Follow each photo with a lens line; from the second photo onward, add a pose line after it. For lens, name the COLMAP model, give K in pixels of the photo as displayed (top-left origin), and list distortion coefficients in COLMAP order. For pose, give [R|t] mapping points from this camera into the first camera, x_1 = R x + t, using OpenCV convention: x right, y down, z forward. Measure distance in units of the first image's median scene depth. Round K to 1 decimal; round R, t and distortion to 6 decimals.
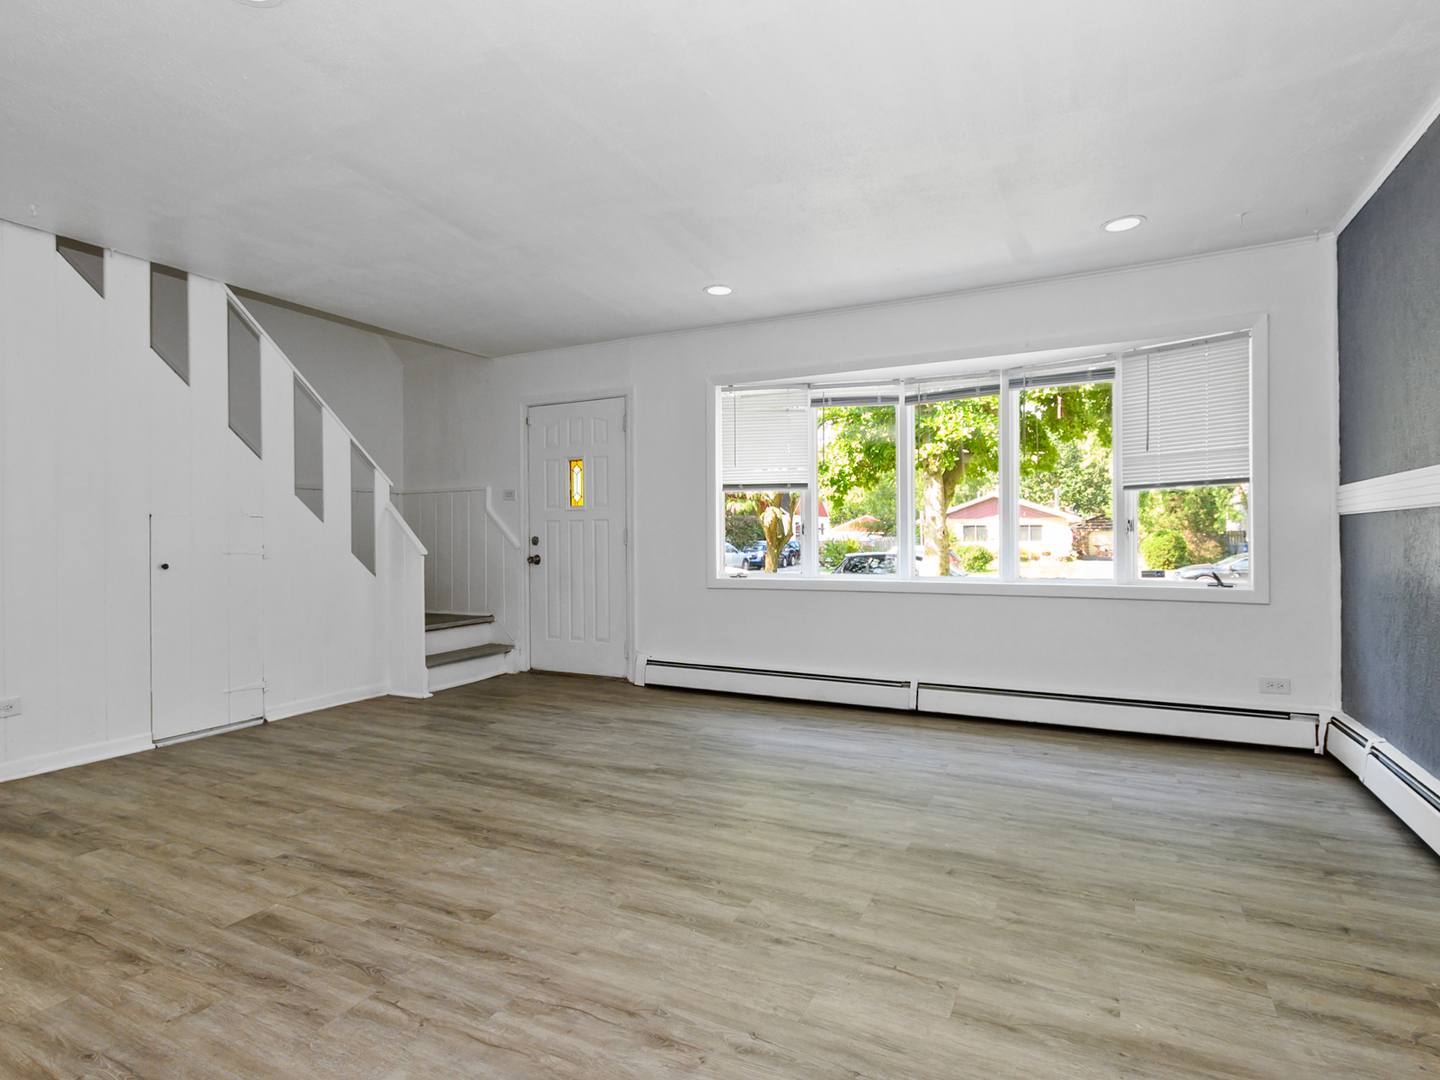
lens RADIAL K [[738.6, 0, 724.3], [0, 738.6, 535.7], [0, 0, 1]] dist [0.001777, -0.000311]
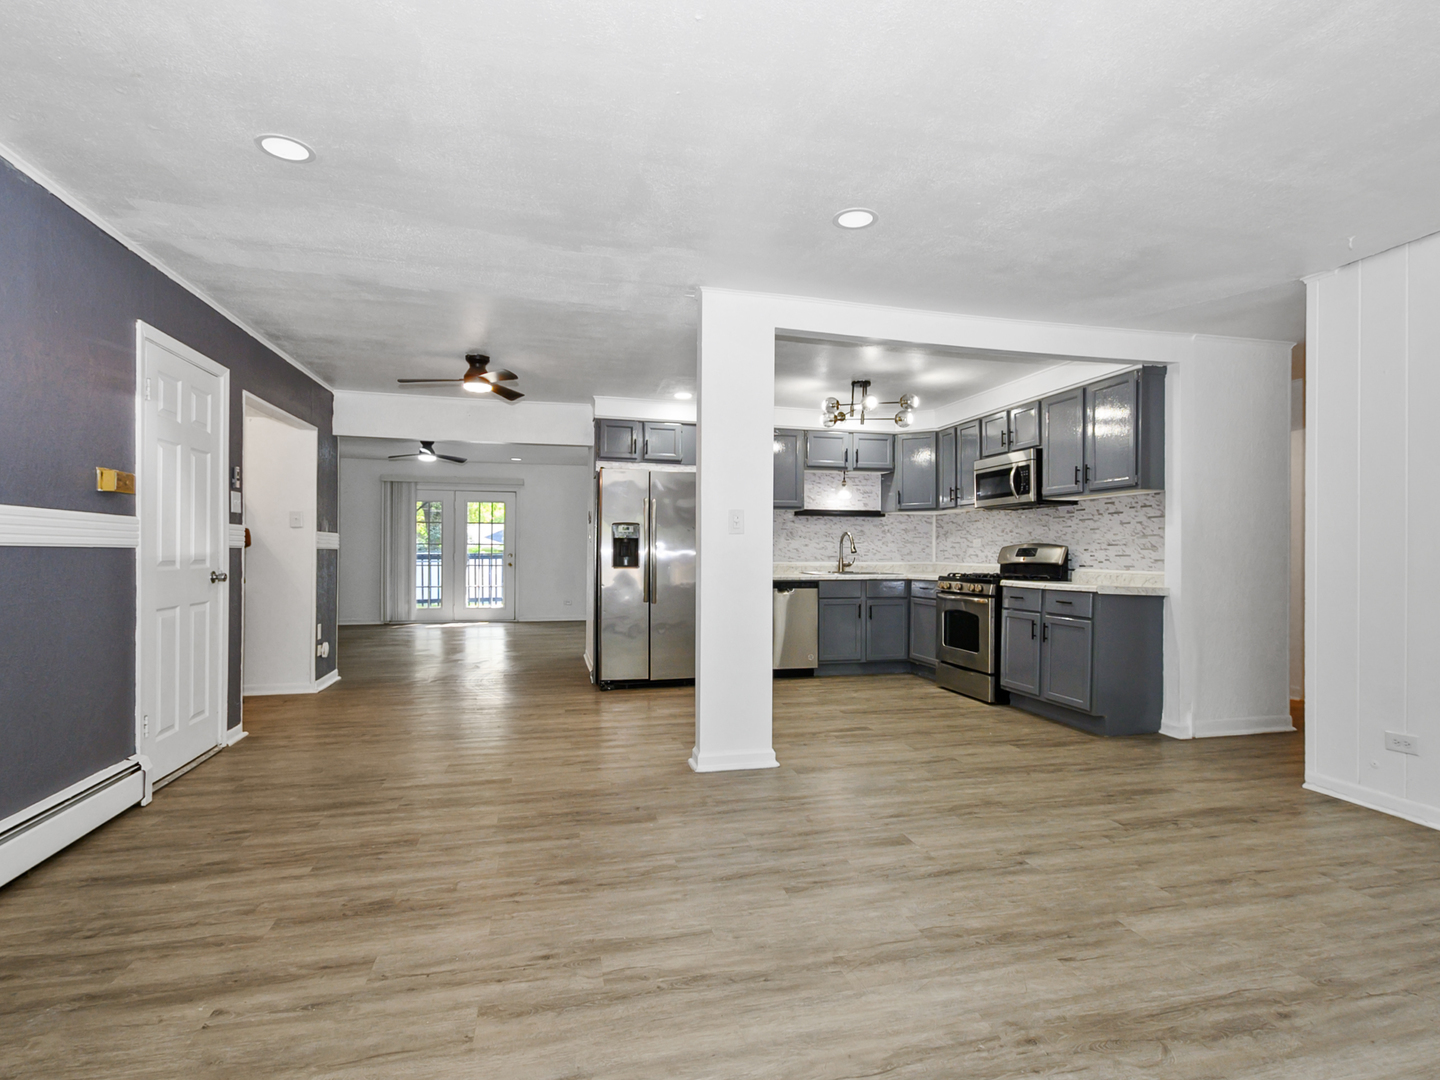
lens RADIAL K [[724.8, 0, 736.8], [0, 724.8, 551.6], [0, 0, 1]] dist [0.002806, -0.000187]
pose [[-0.750530, 0.002898, -0.660831, 0.413760], [0.000016, 0.999990, 0.004367, -0.031513], [0.660837, 0.003267, -0.750522, 1.462819]]
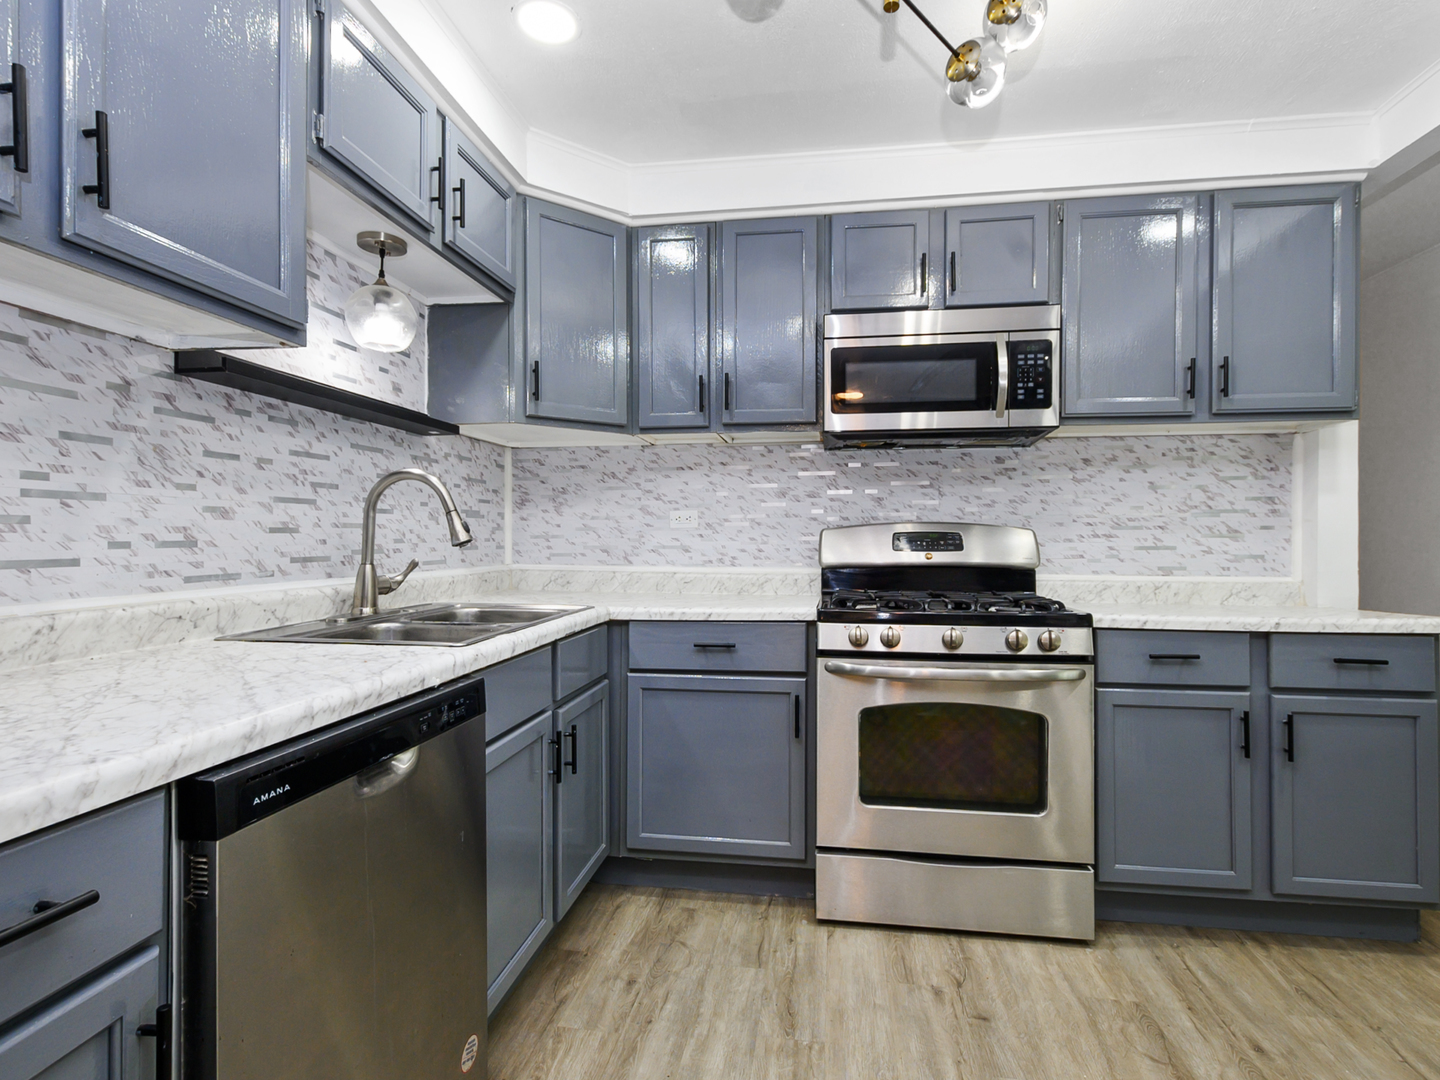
lens RADIAL K [[718.7, 0, 738.6], [0, 718.7, 540.2], [0, 0, 1]] dist [0.003297, 0.000229]
pose [[0.319107, 0.010273, -0.947663, -0.901036], [-0.006886, 0.999940, 0.008521, -0.028598], [0.947694, 0.003807, 0.319158, -0.247310]]
